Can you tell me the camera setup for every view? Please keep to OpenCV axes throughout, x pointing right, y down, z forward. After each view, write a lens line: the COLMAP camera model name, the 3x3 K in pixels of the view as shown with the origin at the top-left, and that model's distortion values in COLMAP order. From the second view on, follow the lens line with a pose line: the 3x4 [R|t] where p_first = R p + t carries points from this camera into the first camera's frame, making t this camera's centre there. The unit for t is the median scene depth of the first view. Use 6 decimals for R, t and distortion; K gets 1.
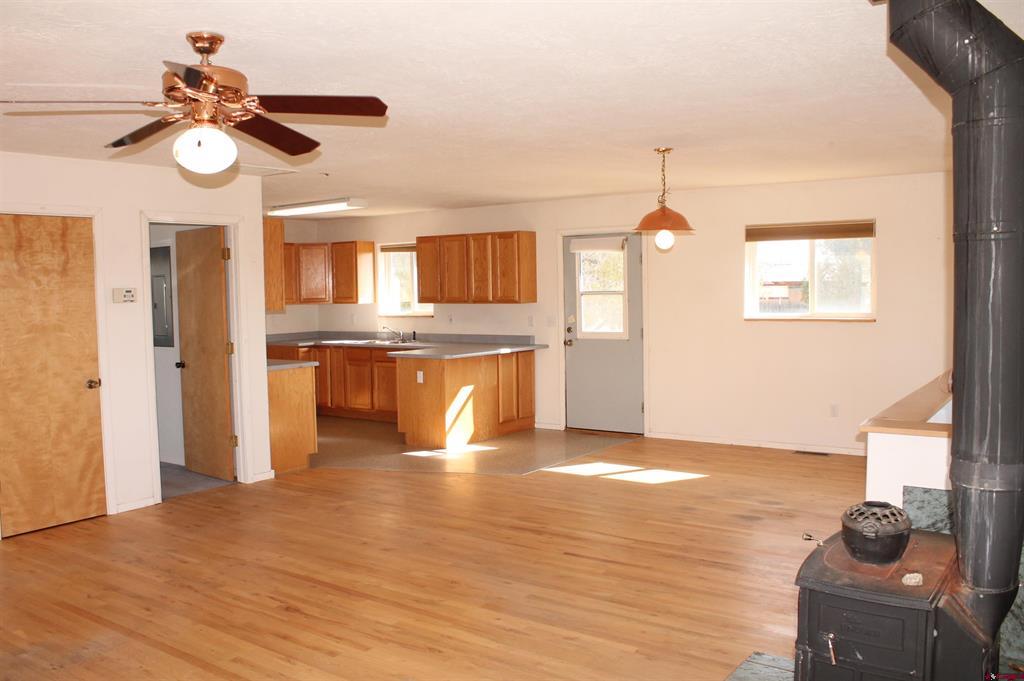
lens RADIAL K [[882.5, 0, 512.0], [0, 882.5, 340.5], [0, 0, 1]] dist [-0.166017, 0.162970]
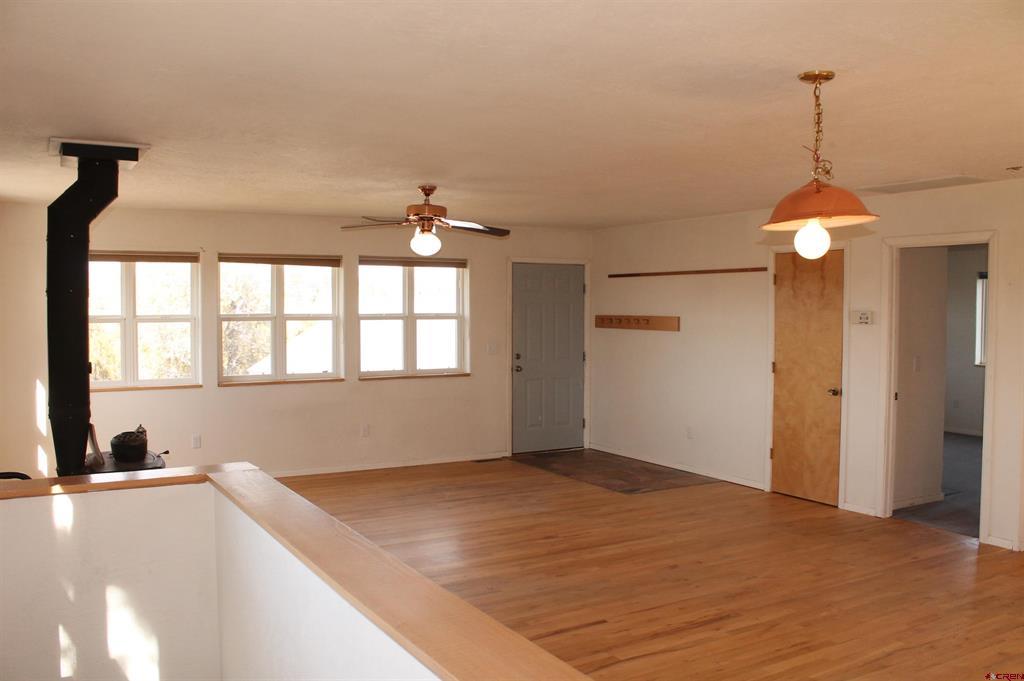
lens RADIAL K [[867.1, 0, 506.9], [0, 867.1, 340.6], [0, 0, 1]] dist [-0.167714, 0.152546]
pose [[-0.415345, 0.051382, -0.908212, 0.468809], [-0.056214, 0.995046, 0.082003, -0.055830], [0.907926, 0.085113, -0.410398, 0.669033]]
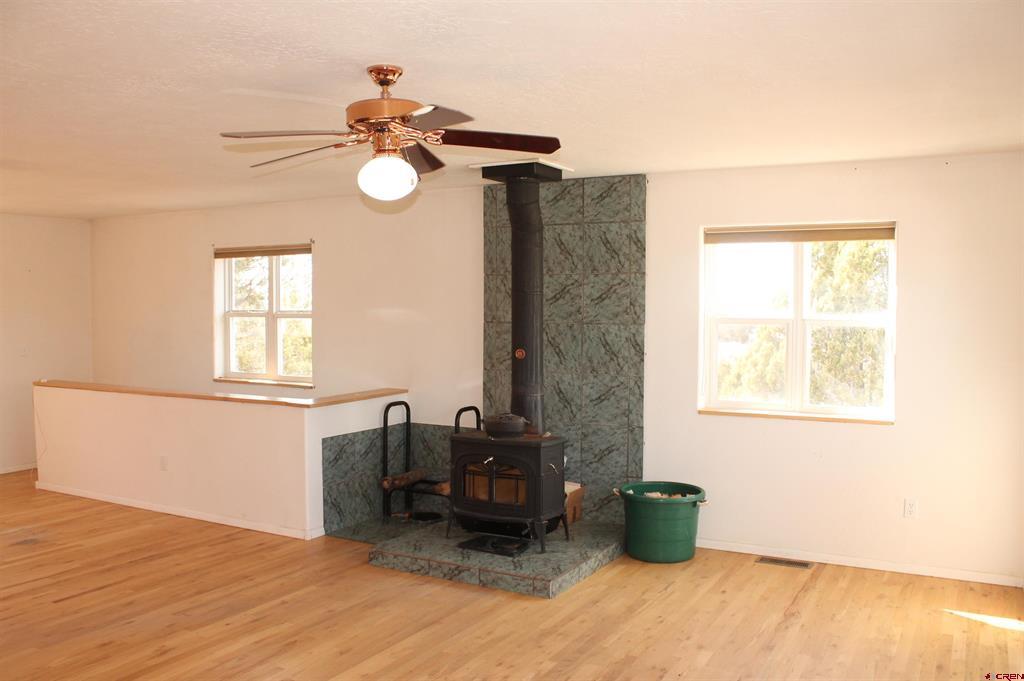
lens RADIAL K [[867.1, 0, 506.9], [0, 867.1, 340.6], [0, 0, 1]] dist [-0.167714, 0.152546]
pose [[-0.118241, -0.018997, 0.992803, -0.453186], [0.066166, 0.997444, 0.026966, -0.013300], [-0.990778, 0.068878, -0.116682, 0.333459]]
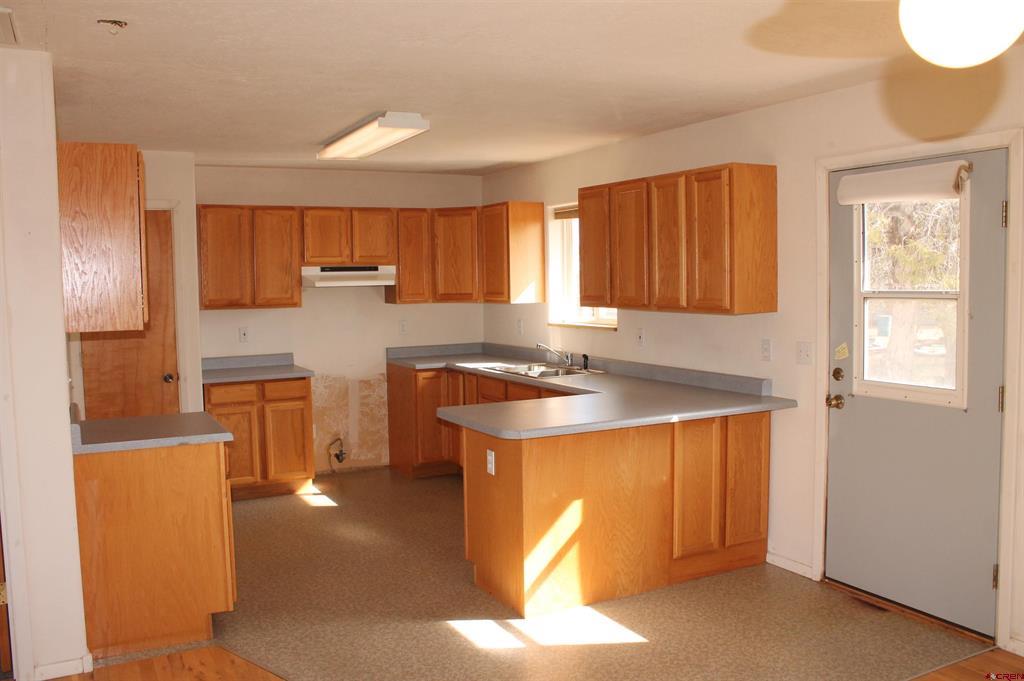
lens RADIAL K [[867.1, 0, 506.9], [0, 867.1, 340.6], [0, 0, 1]] dist [-0.167714, 0.152546]
pose [[0.894063, 0.034296, -0.446626, 0.109090], [-0.025064, 0.999333, 0.026565, -0.037212], [0.447239, -0.012556, 0.894326, 0.528411]]
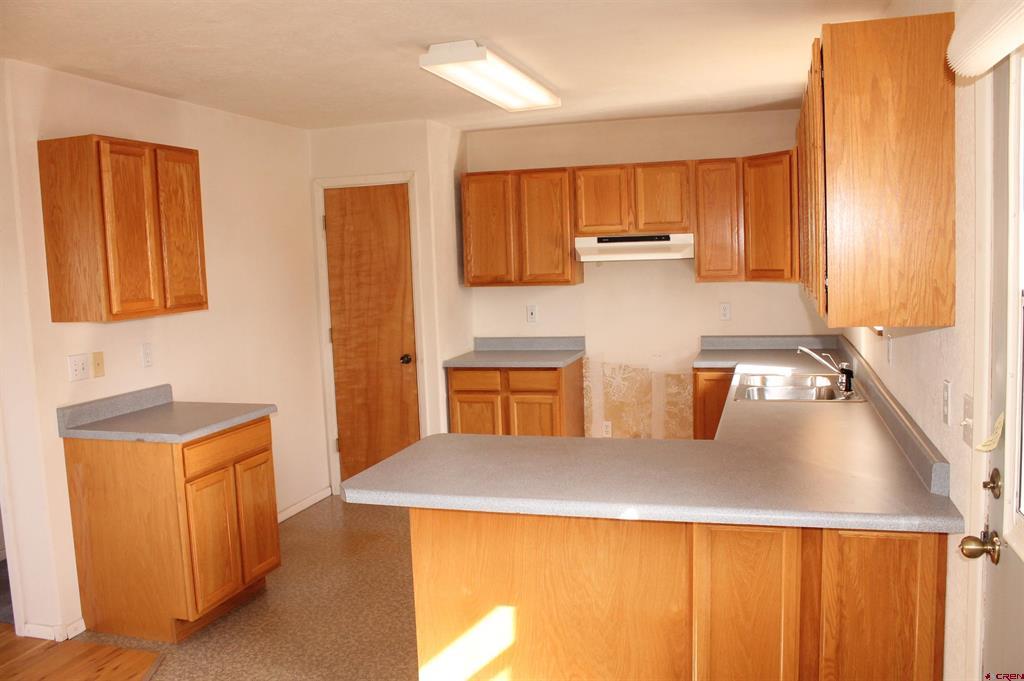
lens RADIAL K [[867.1, 0, 506.9], [0, 867.1, 340.6], [0, 0, 1]] dist [-0.167714, 0.152546]
pose [[0.317441, 0.098360, -0.943163, 0.205351], [-0.024673, 0.995126, 0.095475, -0.059668], [0.947957, -0.007037, 0.318321, 0.844441]]
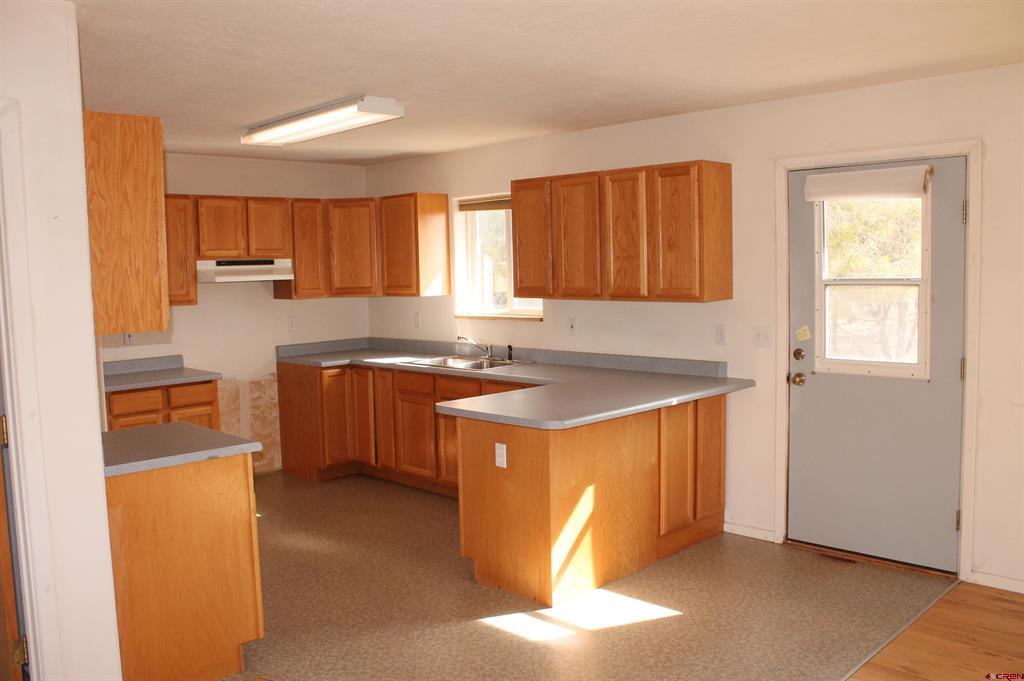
lens RADIAL K [[867.1, 0, 506.9], [0, 867.1, 340.6], [0, 0, 1]] dist [-0.167714, 0.152546]
pose [[0.986137, 0.007936, -0.165745, -0.020160], [-0.003056, 0.999555, 0.029675, -0.034180], [0.165907, -0.028757, 0.985722, 0.488751]]
